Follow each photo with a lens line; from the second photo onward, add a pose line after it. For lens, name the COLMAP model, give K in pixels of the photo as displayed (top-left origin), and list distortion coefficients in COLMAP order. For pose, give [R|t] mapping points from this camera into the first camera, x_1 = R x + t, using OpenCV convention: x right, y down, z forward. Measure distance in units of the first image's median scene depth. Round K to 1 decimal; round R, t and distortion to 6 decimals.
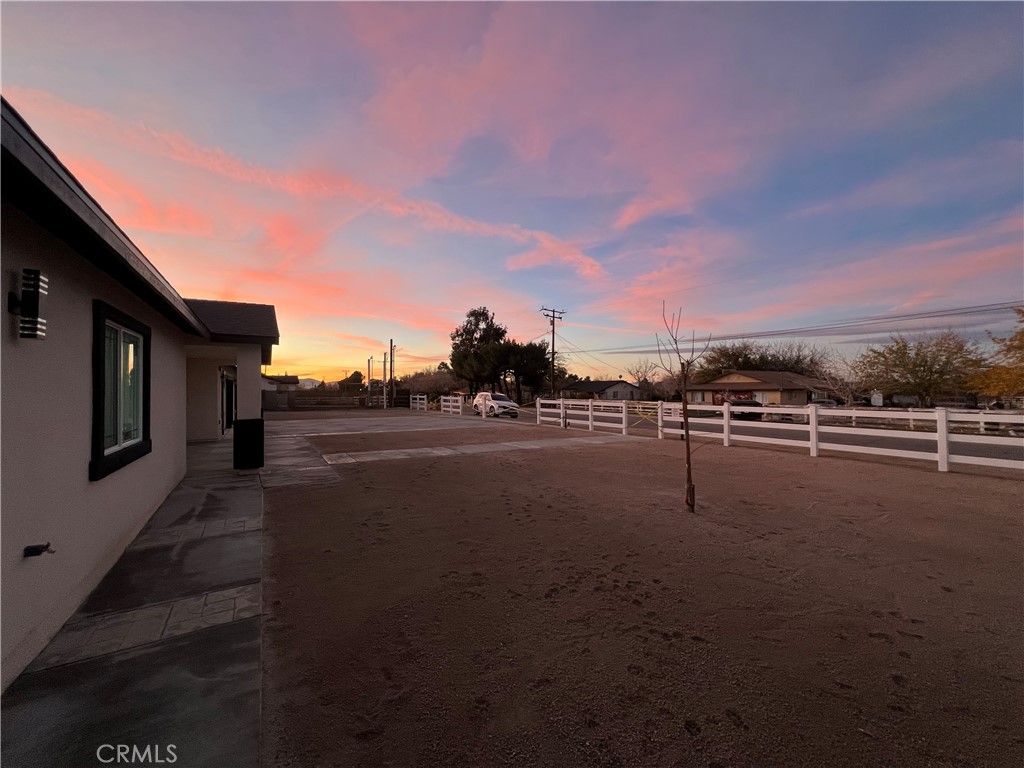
lens RADIAL K [[408.8, 0, 509.0], [0, 408.8, 382.6], [0, 0, 1]] dist [-0.001964, 0.000245]
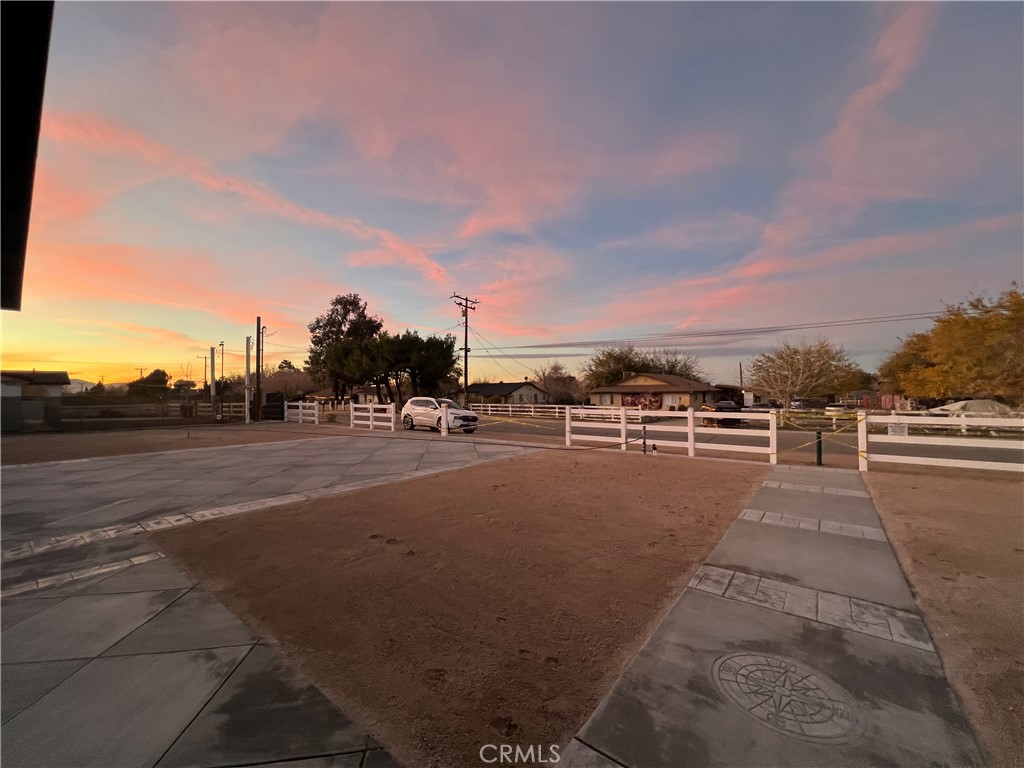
lens RADIAL K [[408.8, 0, 509.0], [0, 408.8, 382.6], [0, 0, 1]] dist [-0.001964, 0.000245]
pose [[0.934091, 0.005195, 0.356996, -0.107021], [-0.002584, 0.999966, -0.007791, 0.002358], [-0.357025, 0.006355, 0.934073, 0.179188]]
